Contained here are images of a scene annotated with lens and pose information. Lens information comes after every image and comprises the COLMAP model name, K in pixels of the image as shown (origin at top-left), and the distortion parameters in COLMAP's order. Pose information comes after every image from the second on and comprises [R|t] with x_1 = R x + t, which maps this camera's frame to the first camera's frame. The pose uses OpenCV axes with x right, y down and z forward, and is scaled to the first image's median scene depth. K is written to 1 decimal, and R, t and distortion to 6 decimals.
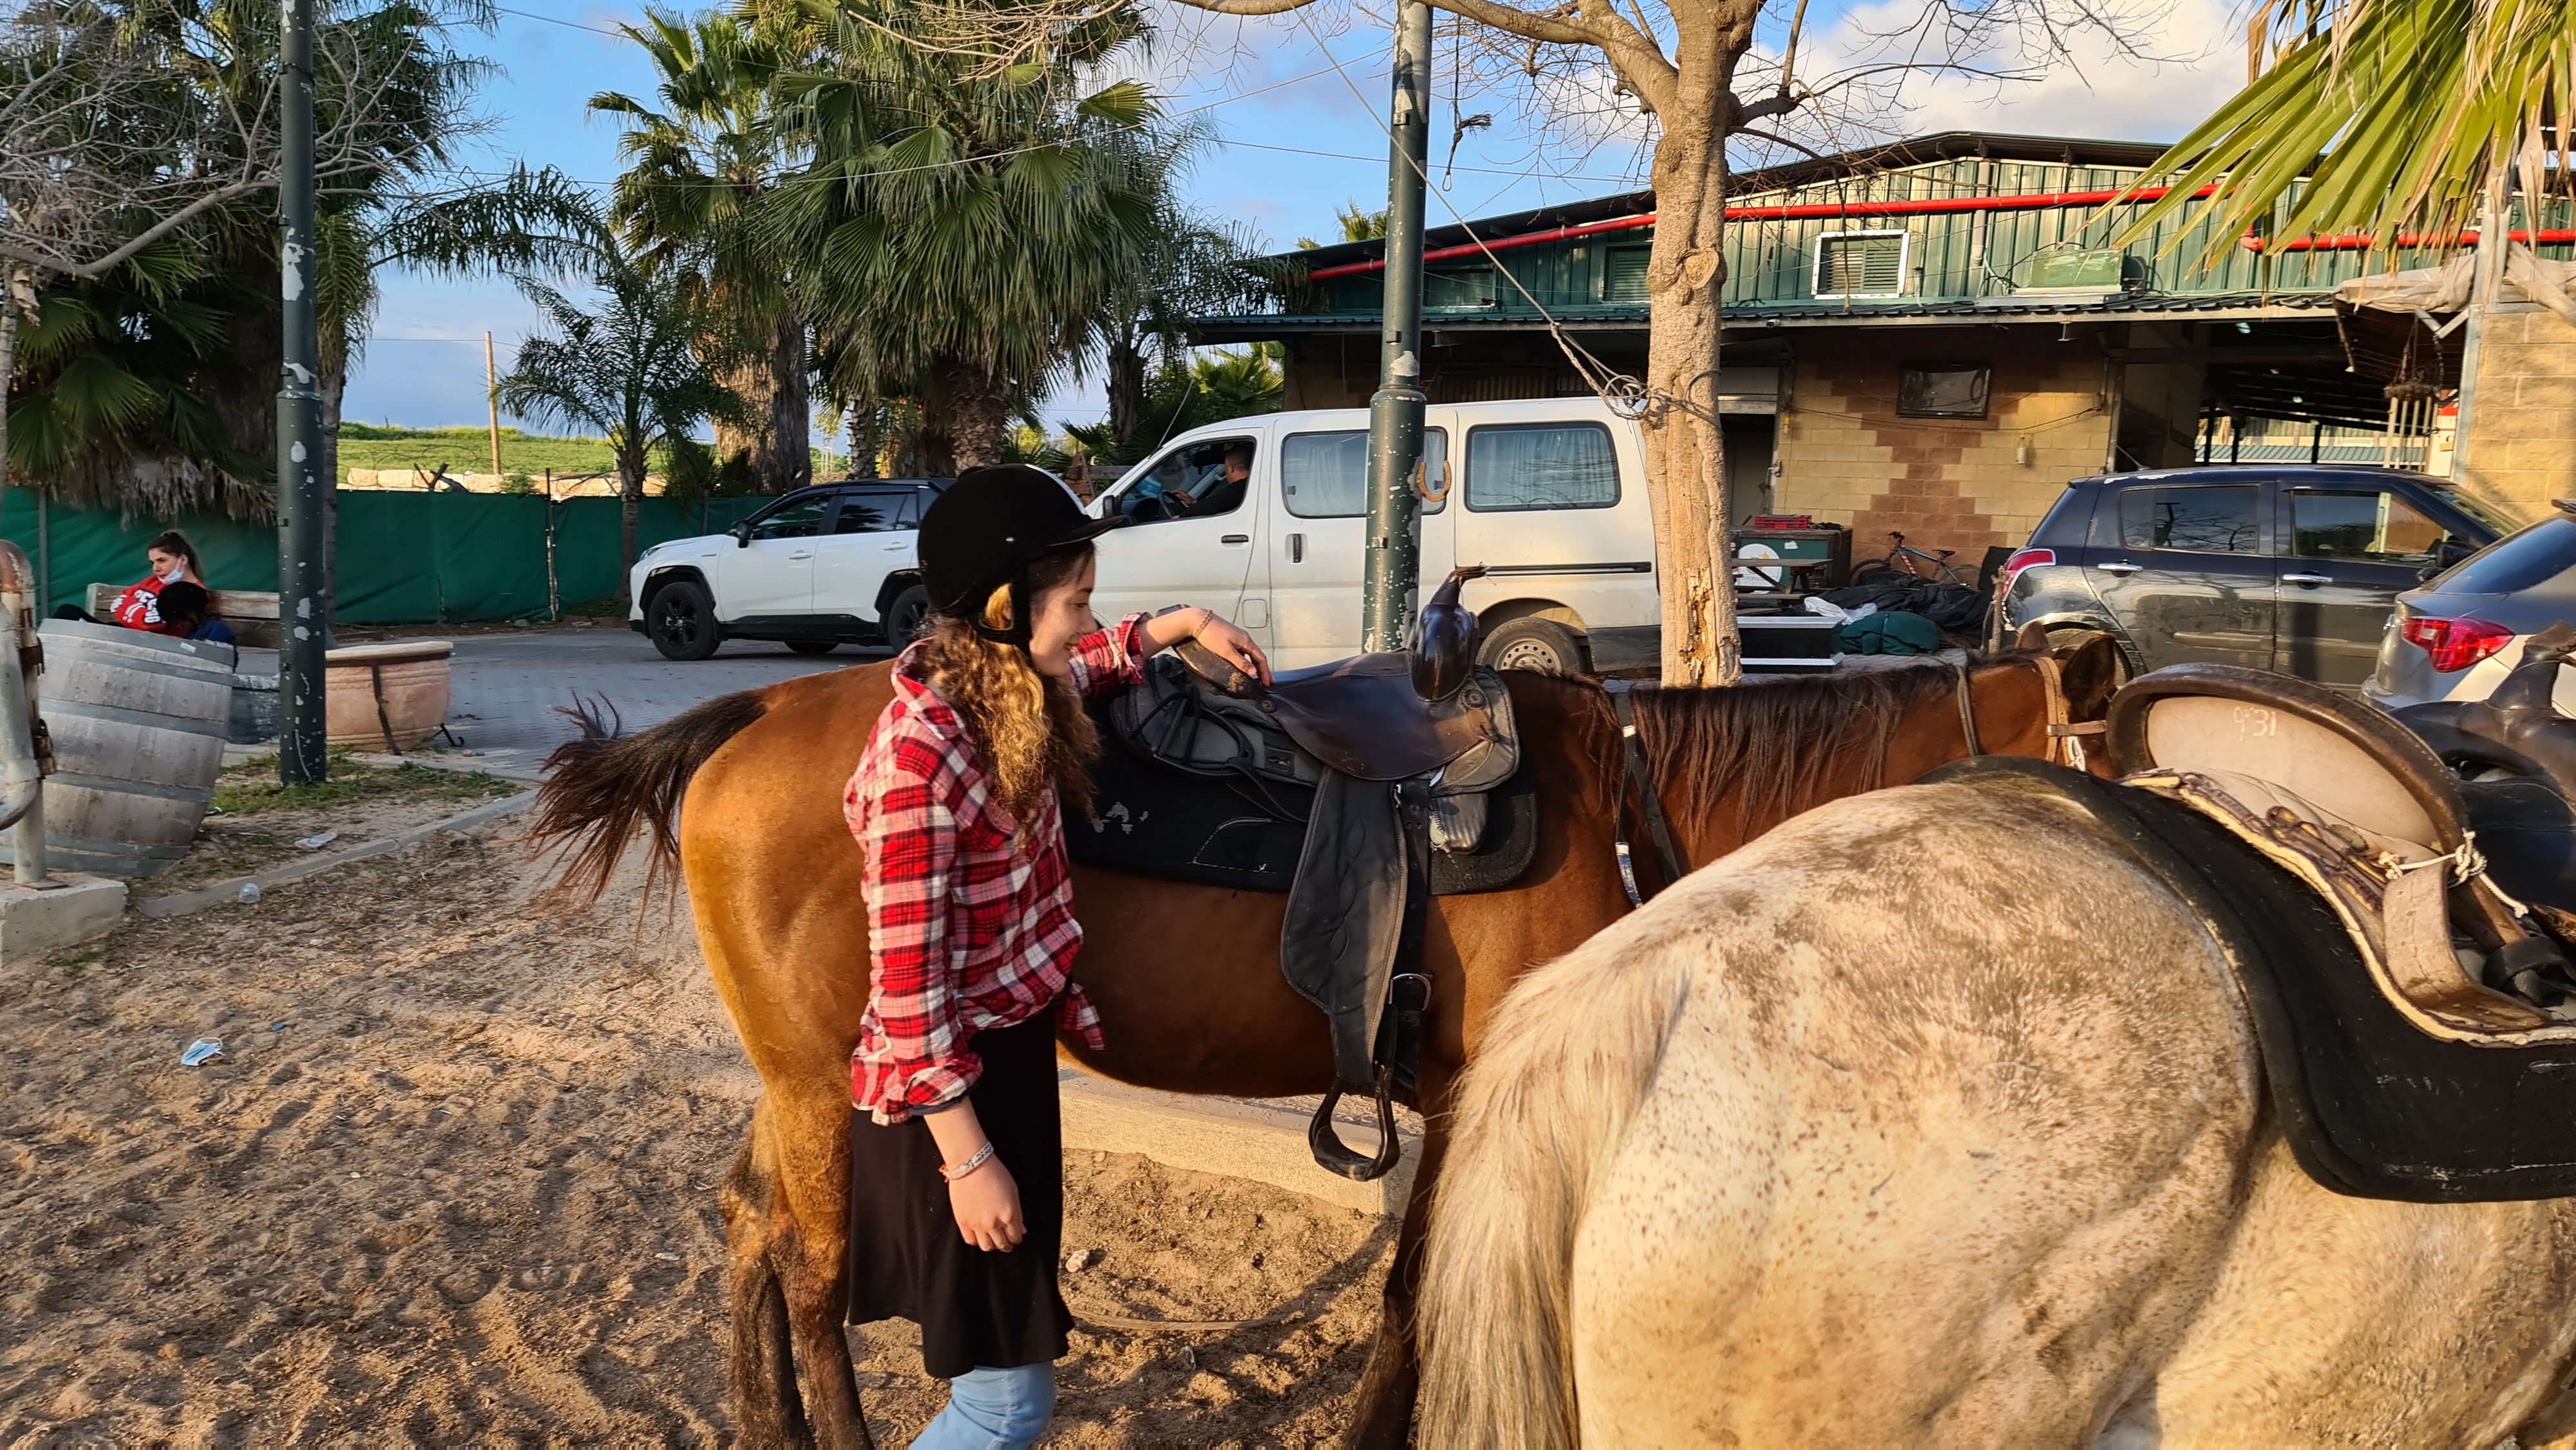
lens RADIAL K [[2067.8, 0, 1273.2], [0, 2067.8, 824.3], [0, 0, 1]] dist [0.108764, -0.122210]
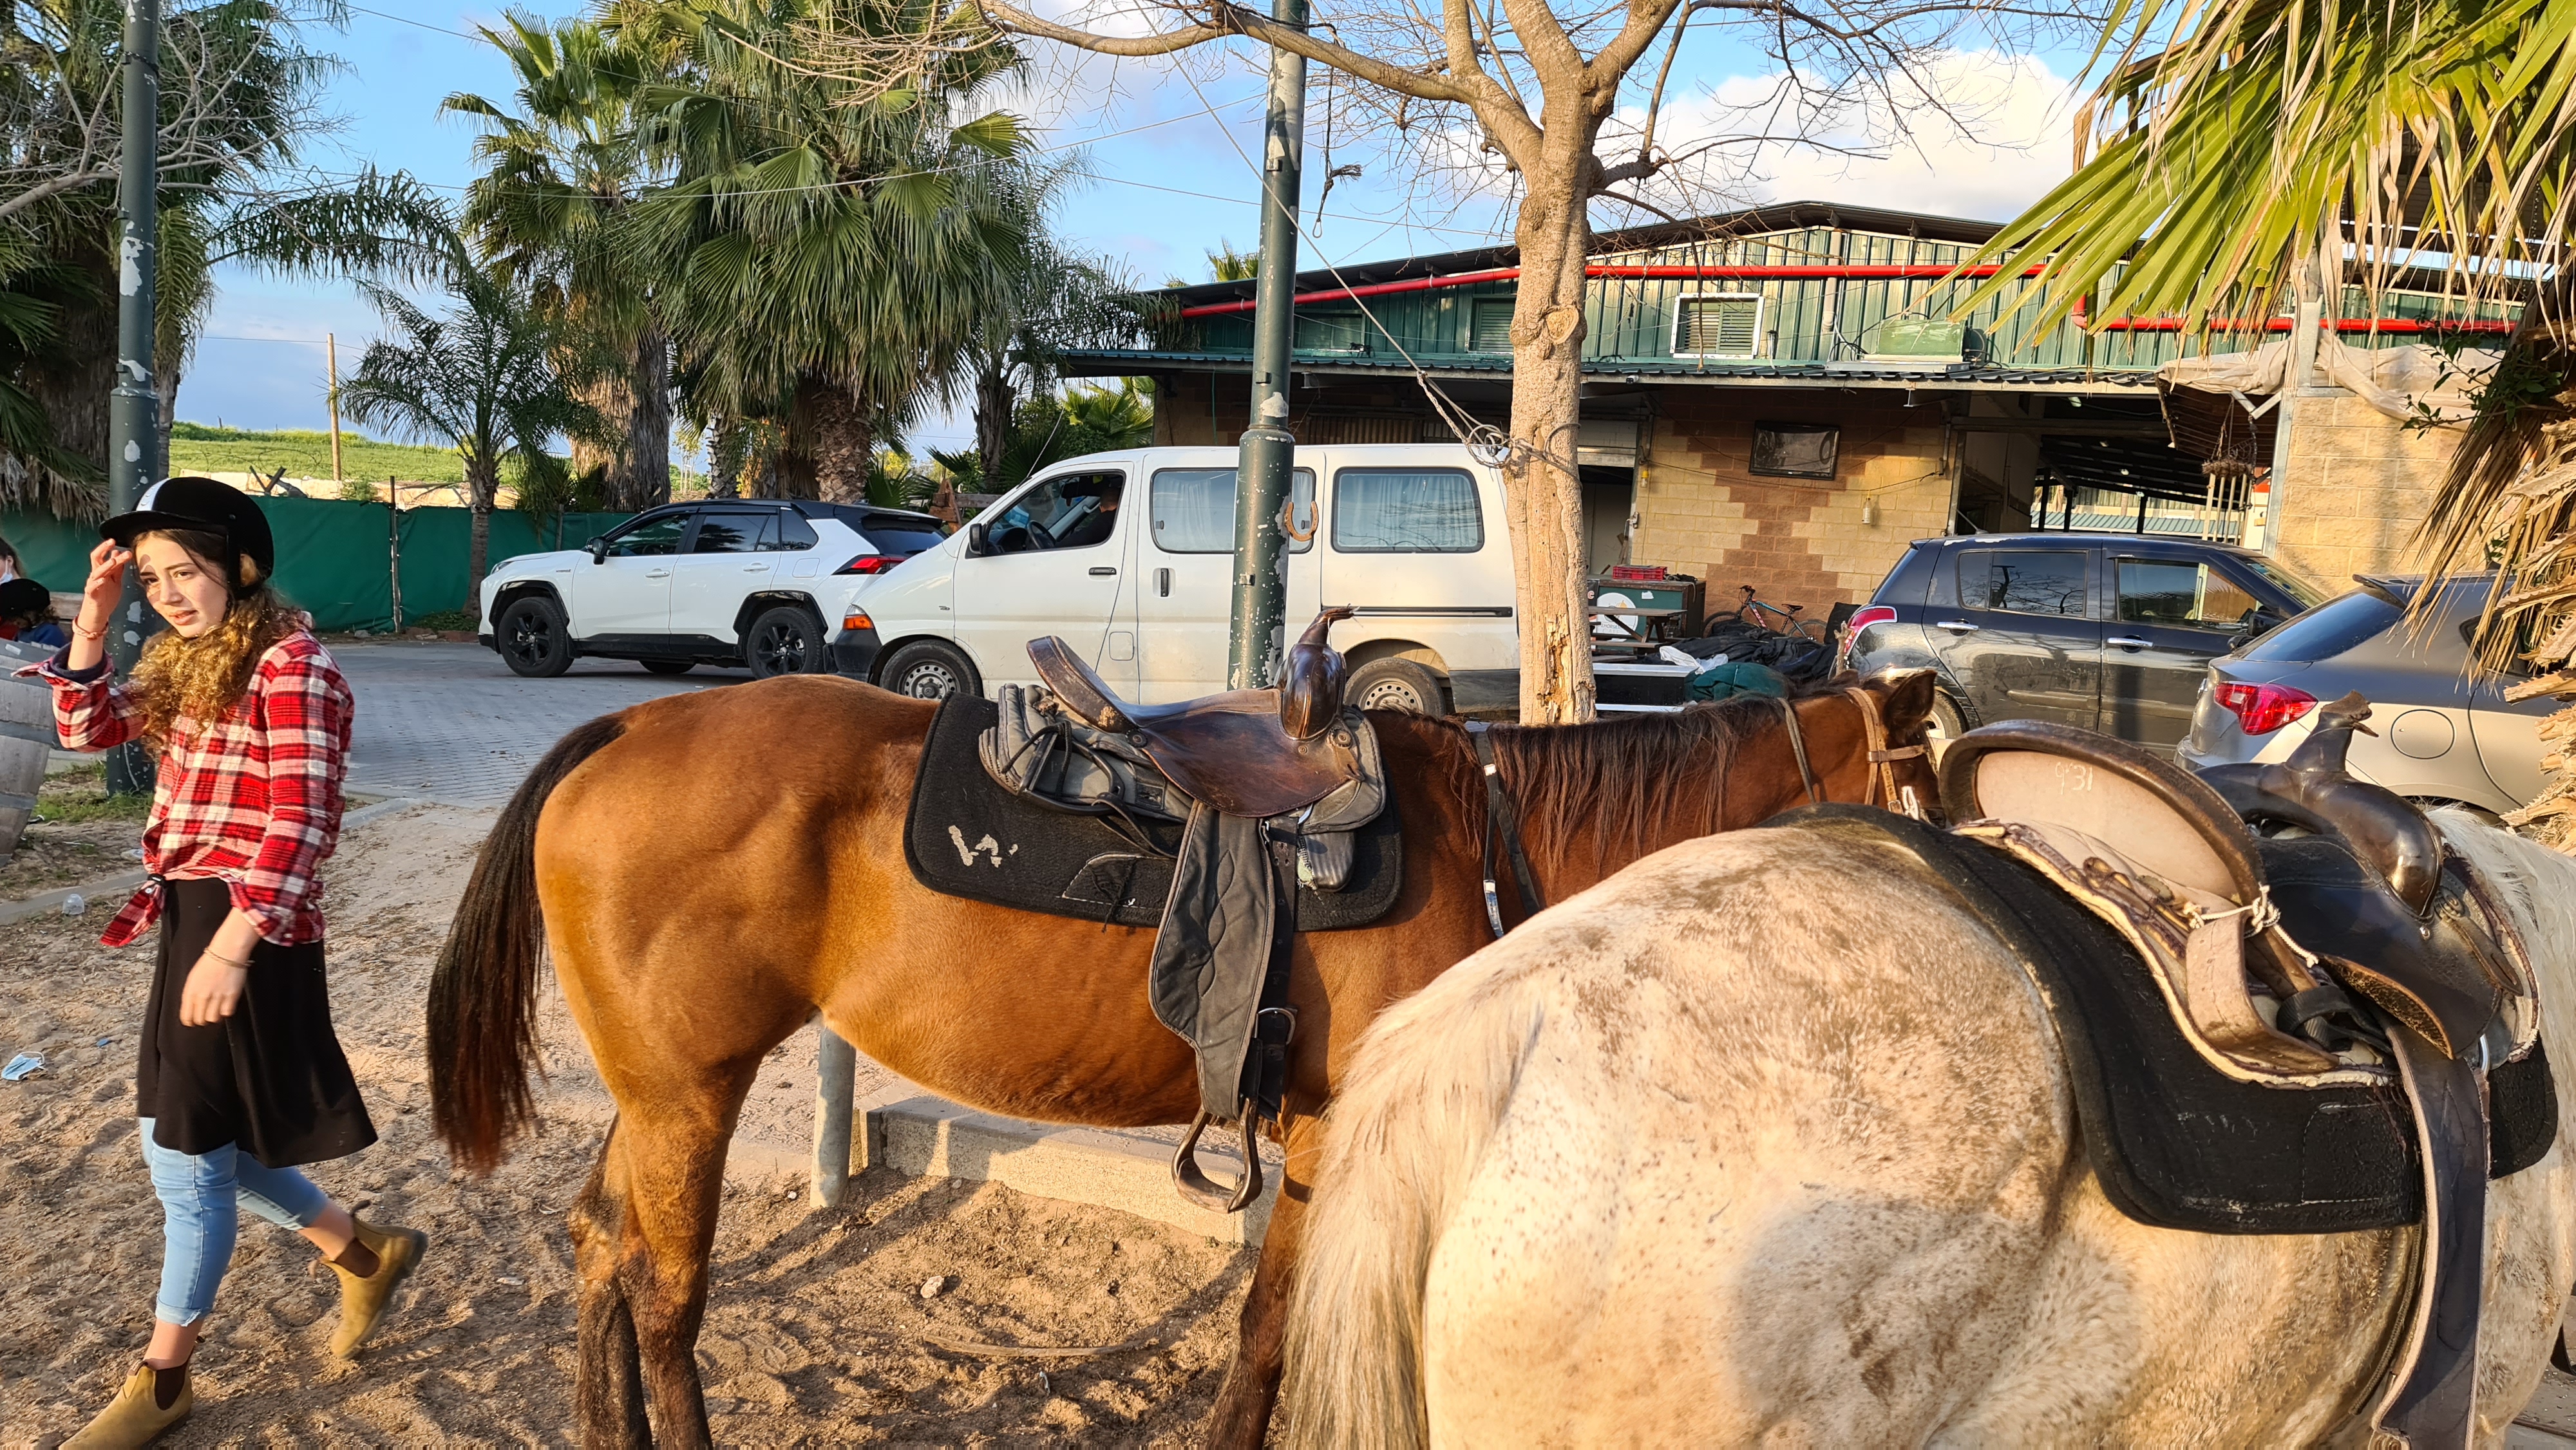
lens RADIAL K [[2102.1, 0, 1279.6], [0, 2102.1, 812.4], [0, 0, 1]] dist [0.067256, -0.004689]
pose [[0.997155, 0.022995, 0.071789, -0.003719], [-0.021297, 0.999477, -0.024337, 0.001973], [-0.072311, 0.022739, 0.997123, -0.019103]]
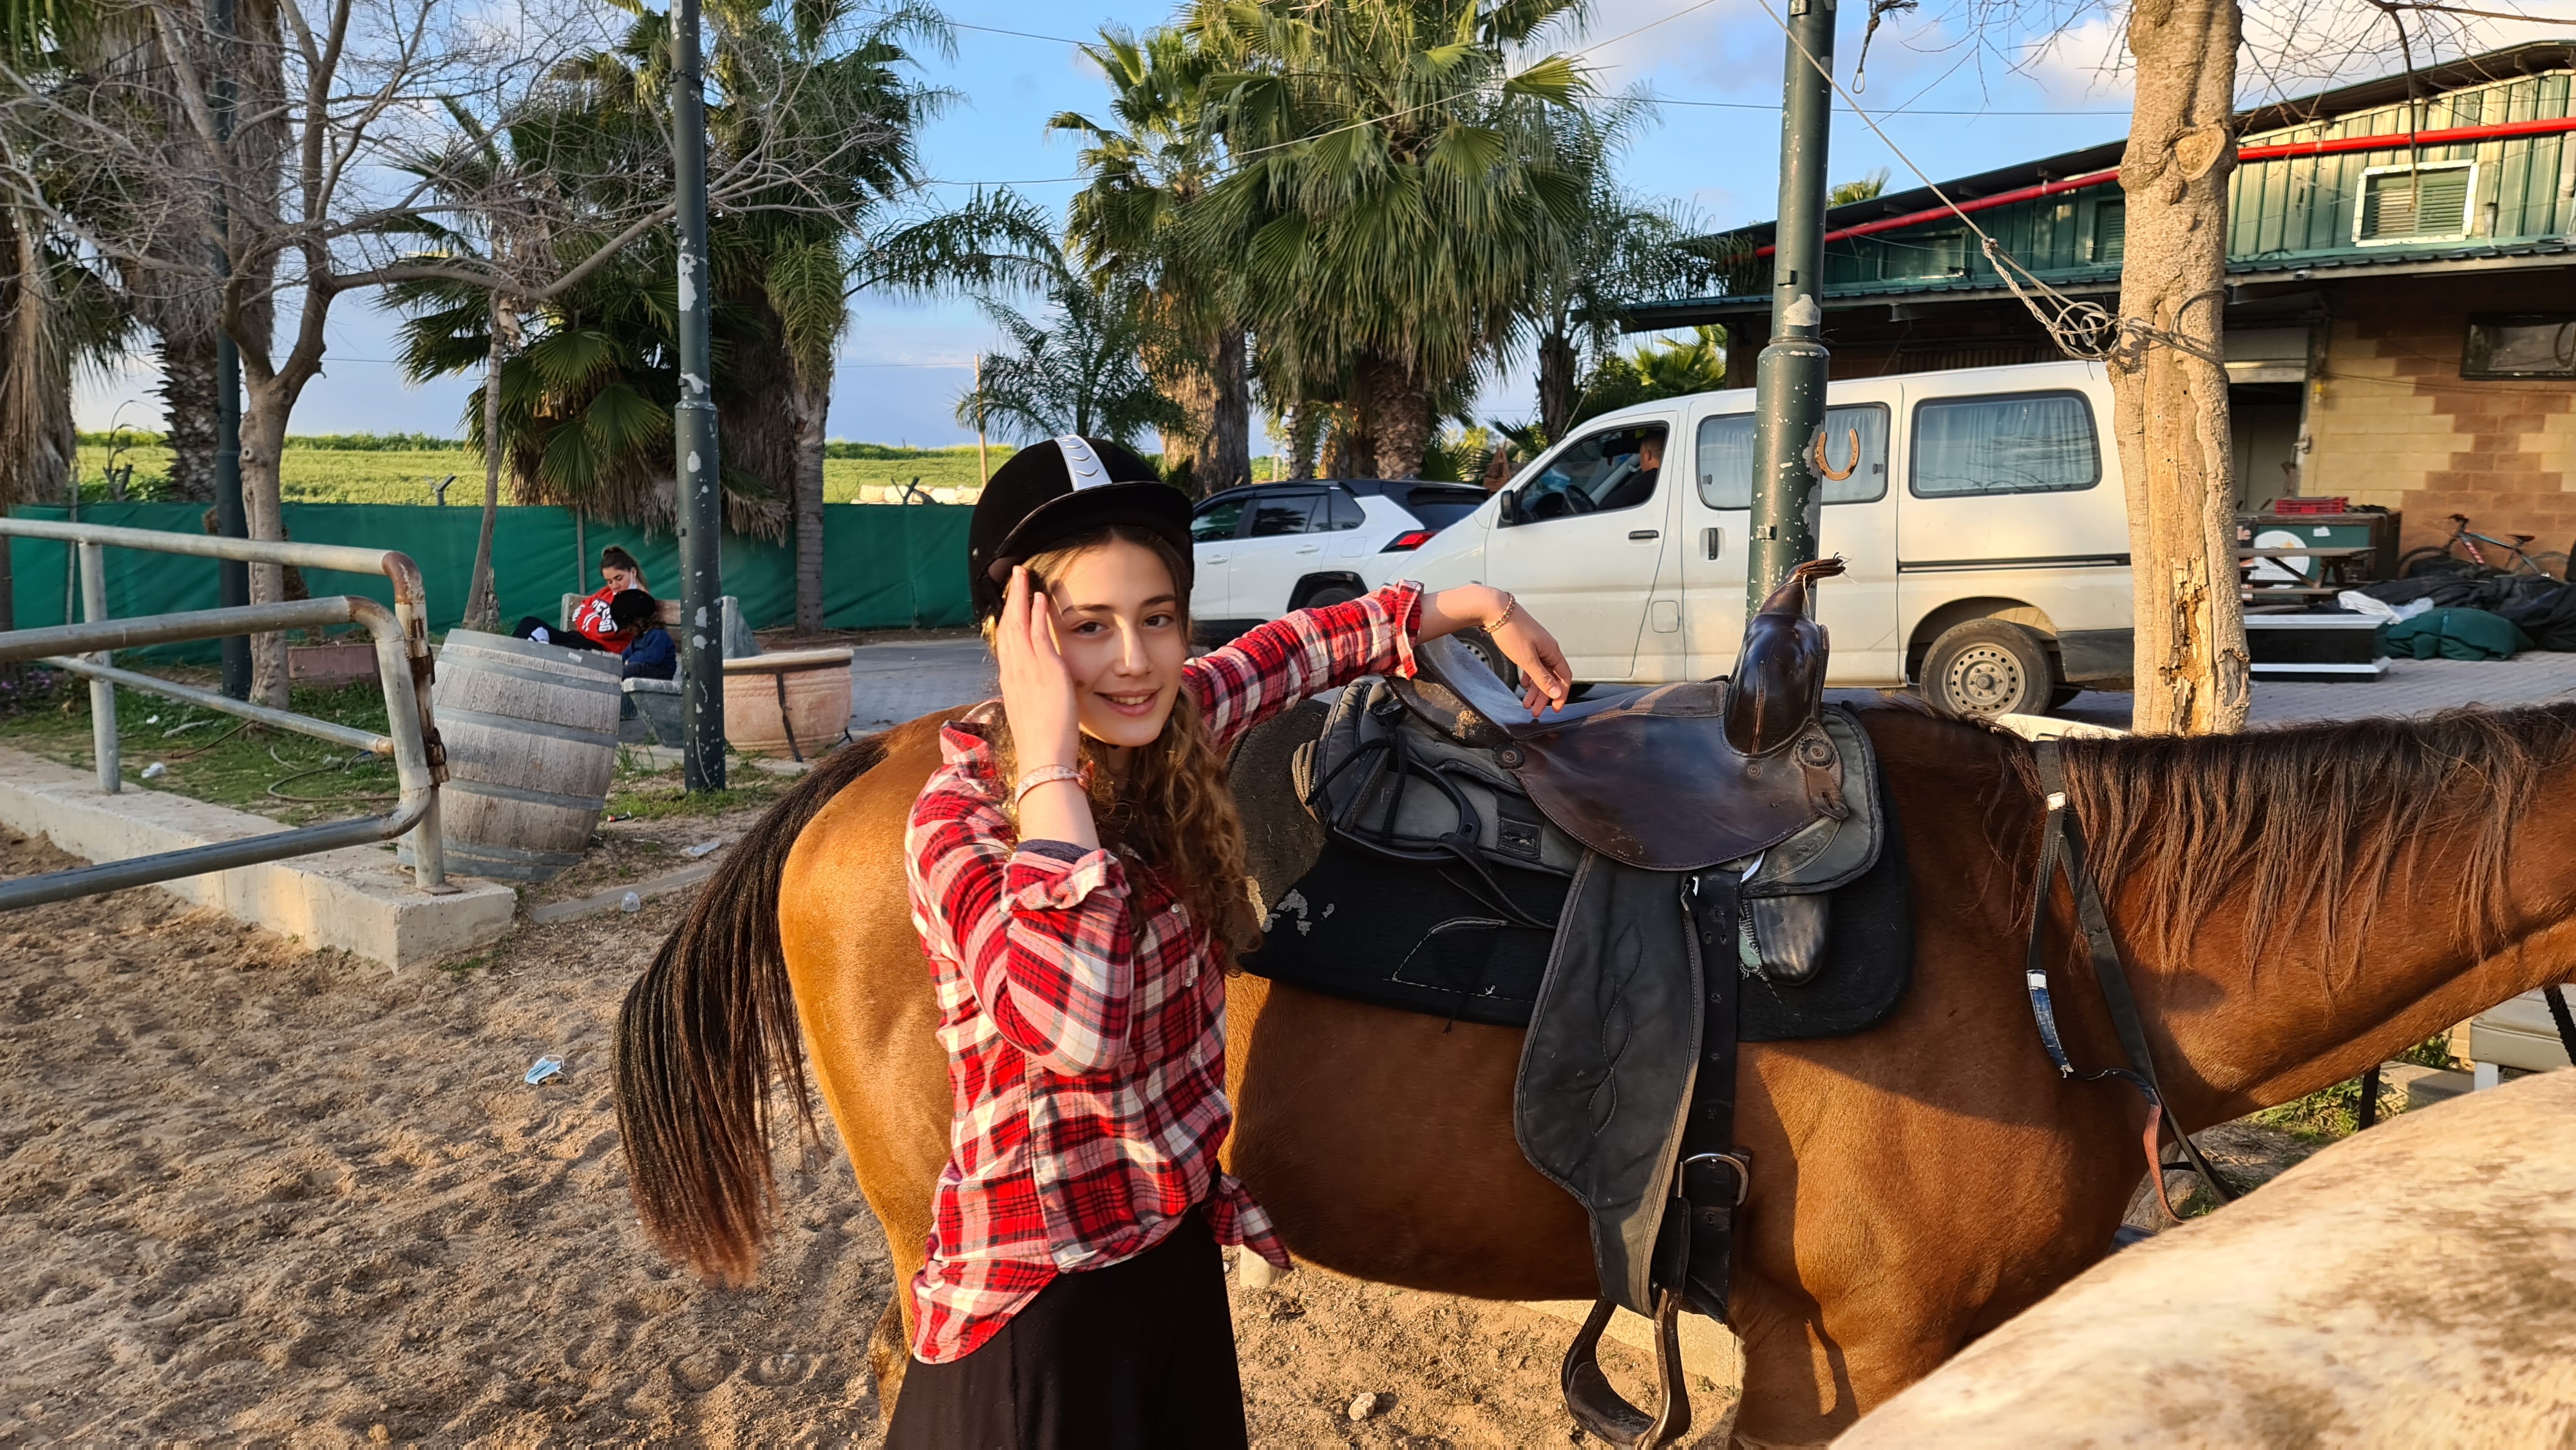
lens RADIAL K [[1999.9, 0, 1284.9], [0, 1999.9, 794.3], [0, 0, 1]] dist [0.100021, -0.082205]
pose [[0.974971, 0.015860, -0.221766, 0.024890], [-0.018321, 0.999791, -0.009043, -0.012518], [0.221577, 0.012880, 0.975058, 0.105215]]
